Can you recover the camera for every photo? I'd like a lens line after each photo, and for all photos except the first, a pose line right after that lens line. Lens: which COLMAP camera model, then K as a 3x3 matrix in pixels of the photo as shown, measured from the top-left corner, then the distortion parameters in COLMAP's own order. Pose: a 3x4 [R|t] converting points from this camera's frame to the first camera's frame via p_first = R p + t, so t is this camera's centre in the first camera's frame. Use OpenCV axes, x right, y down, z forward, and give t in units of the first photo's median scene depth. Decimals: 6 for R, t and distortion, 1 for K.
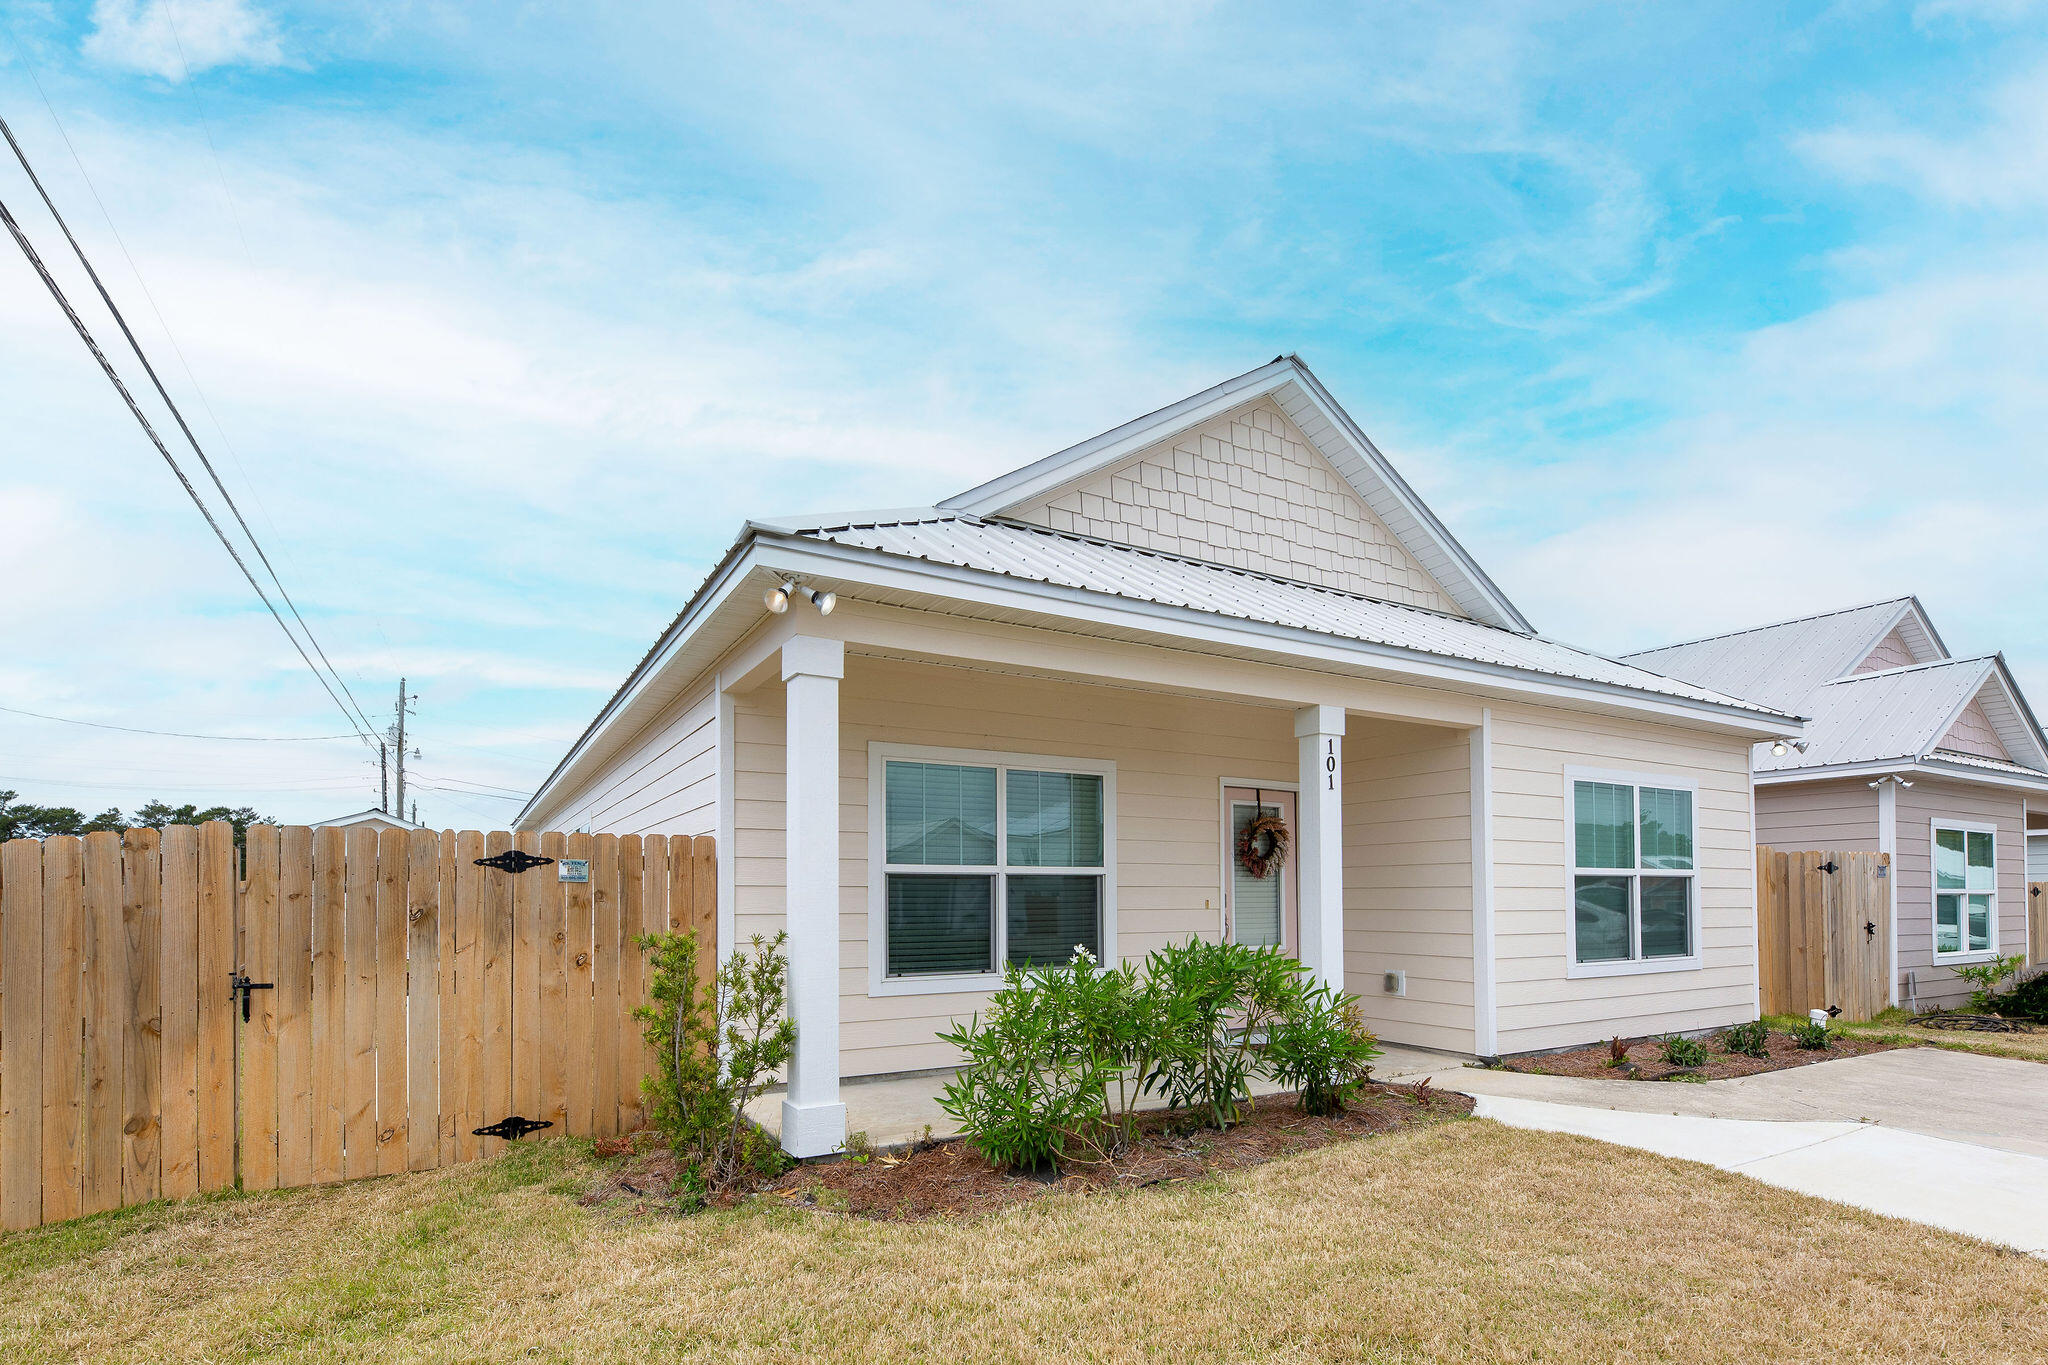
lens RADIAL K [[950.8, 0, 980.6], [0, 950.8, 862.1], [0, 0, 1]] dist [-0.002537, -0.000339]
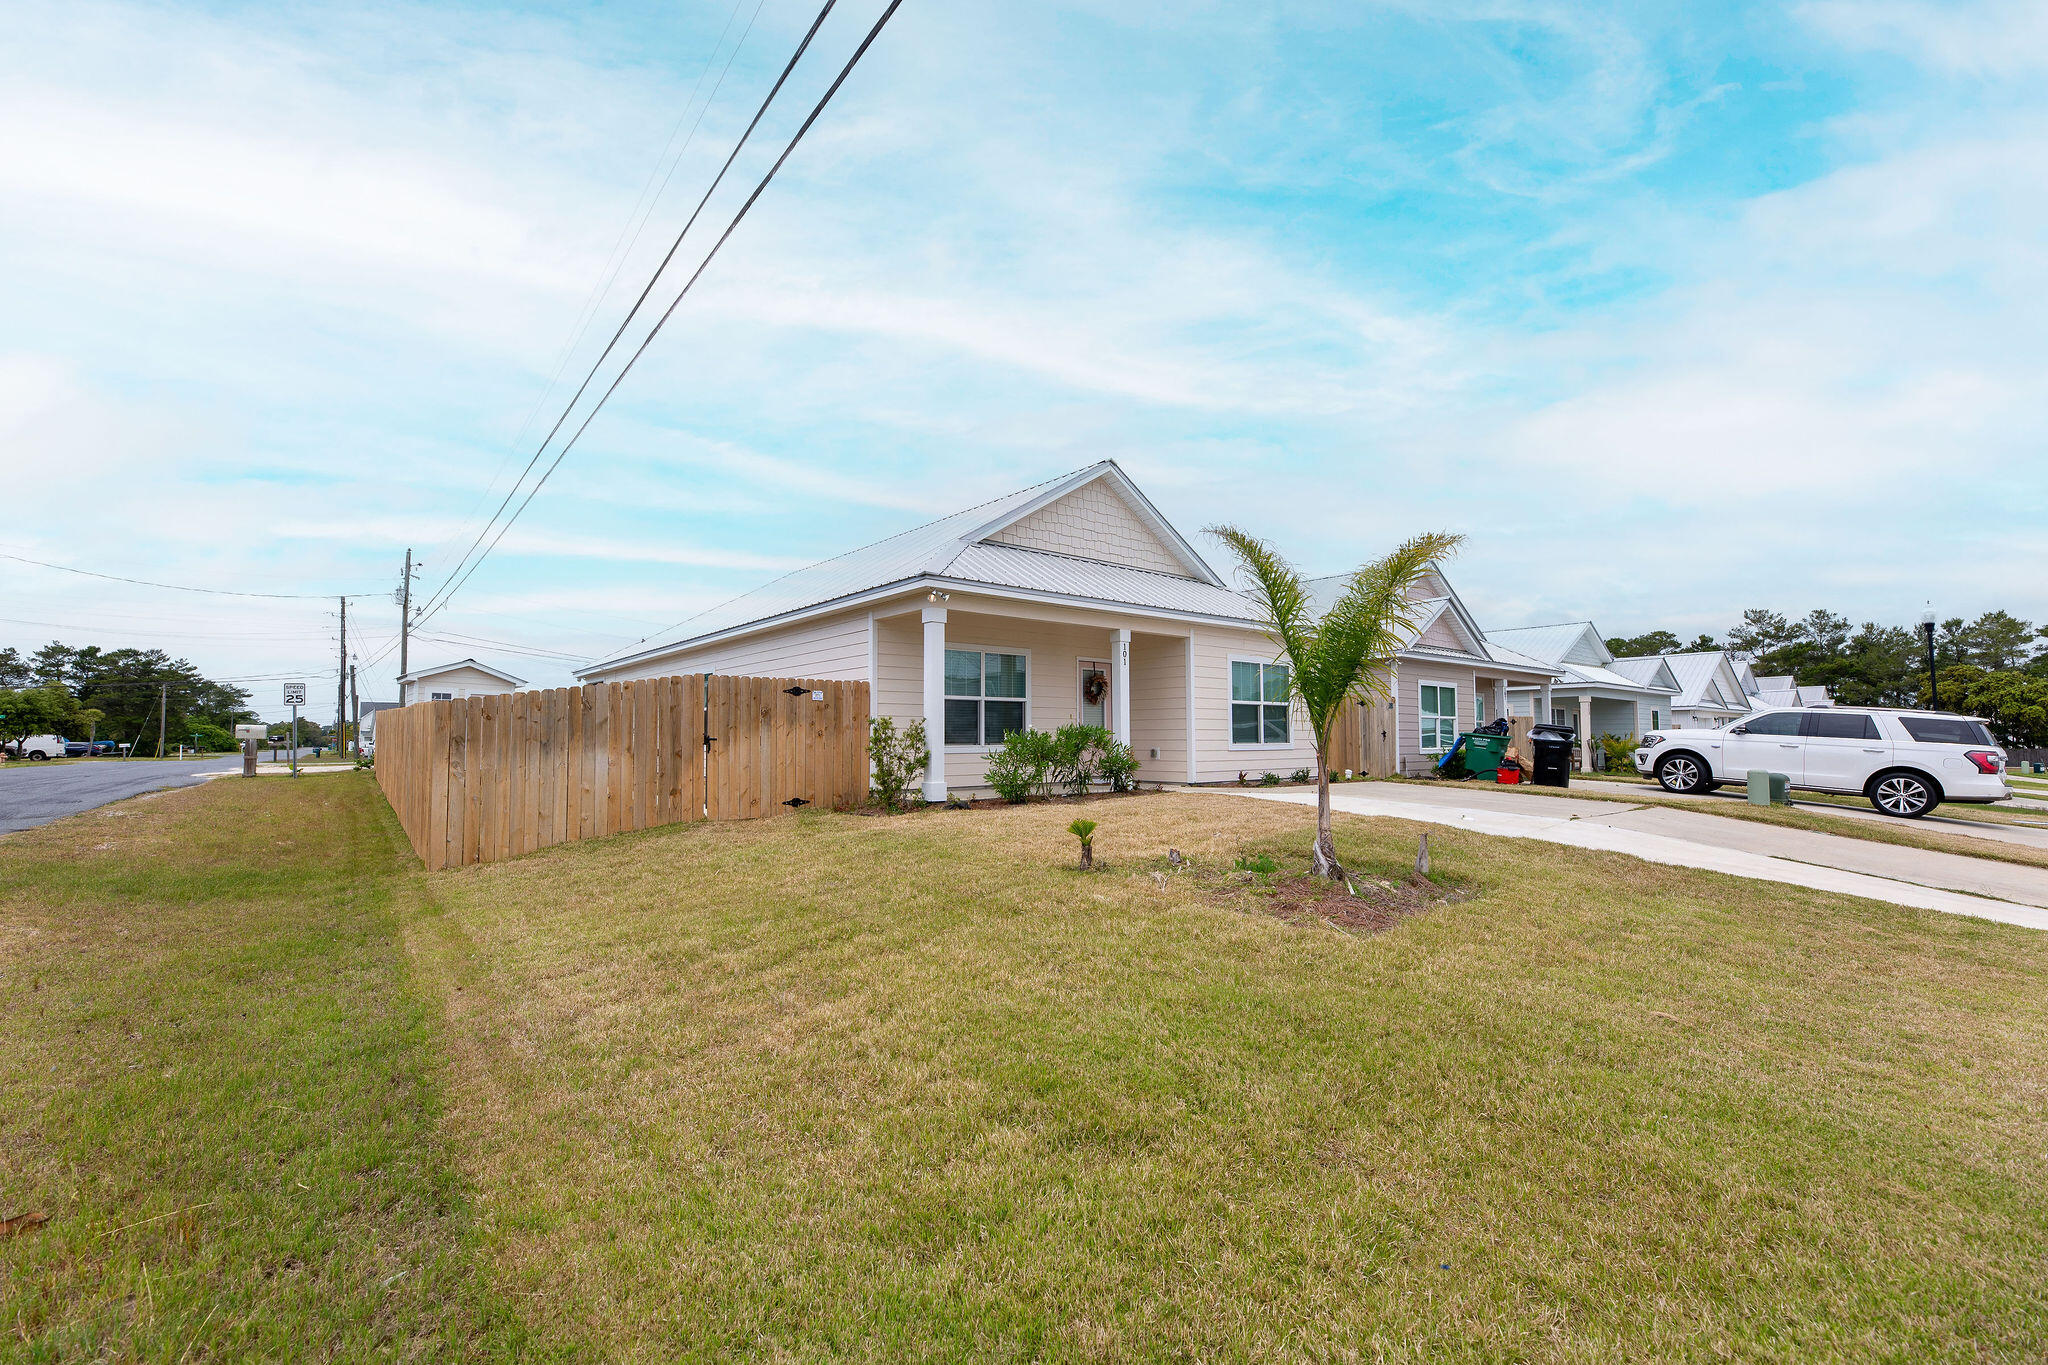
lens RADIAL K [[832.2, 0, 1028.9], [0, 832.2, 691.2], [0, 0, 1]] dist [-0.001408, -0.000318]
pose [[0.977132, 0.009081, 0.212439, -0.259112], [-0.004577, 0.999754, -0.021686, 0.030113], [-0.212584, 0.020218, 0.976934, -0.828859]]
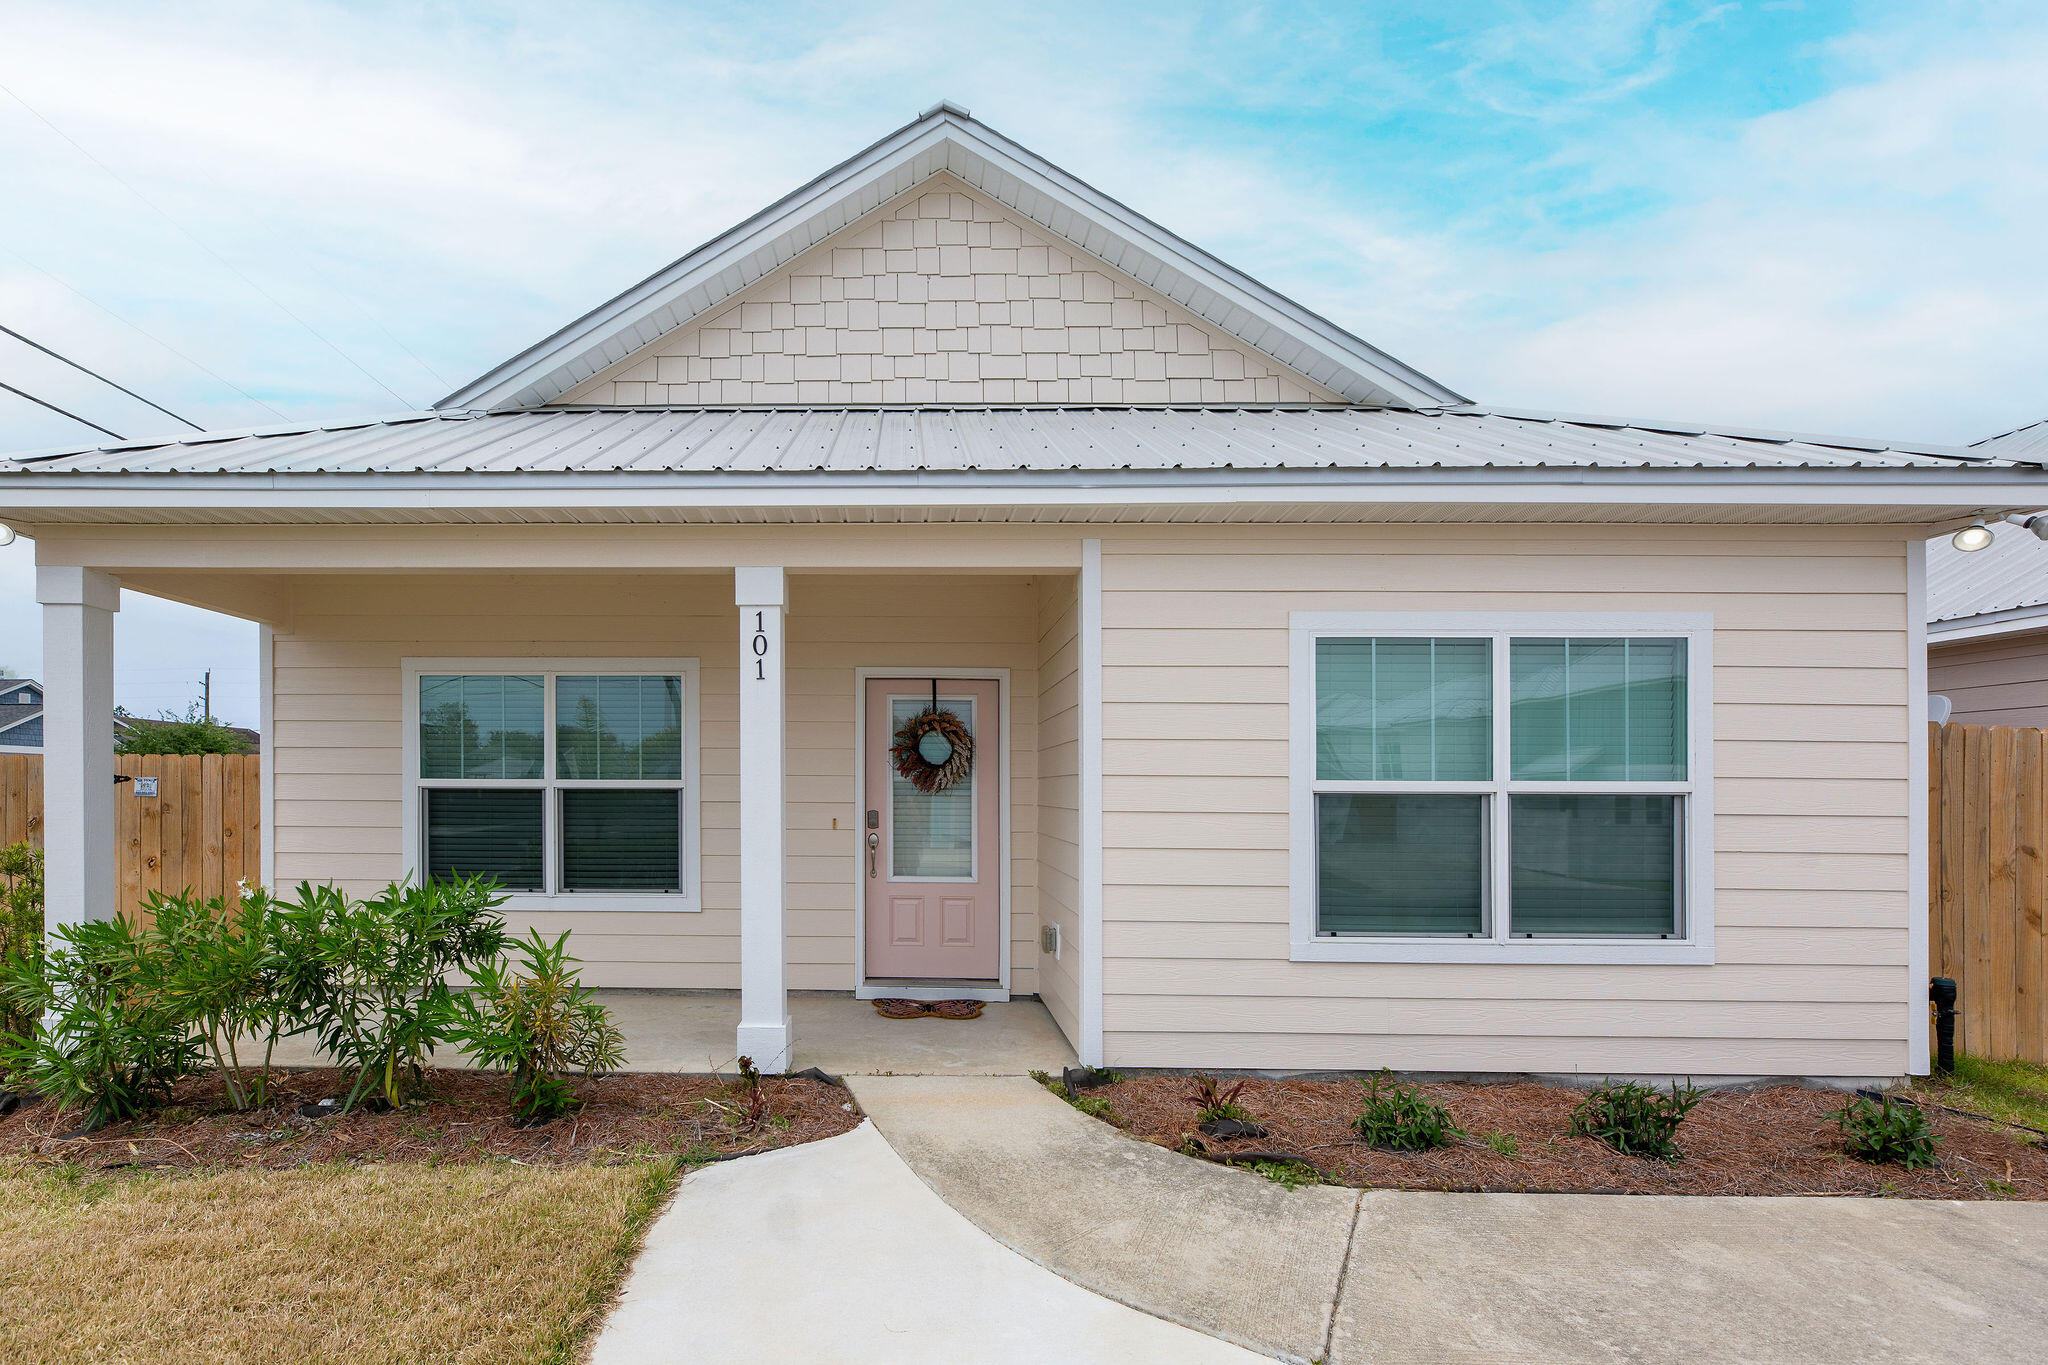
lens RADIAL K [[840.4, 0, 1017.5], [0, 840.4, 790.6], [0, 0, 1]] dist [-0.013726, -0.000376]
pose [[0.873114, 0.007395, -0.487460, 0.759856], [0.008725, 0.999488, 0.030791, -0.006383], [0.487438, -0.031137, 0.872602, 0.460737]]
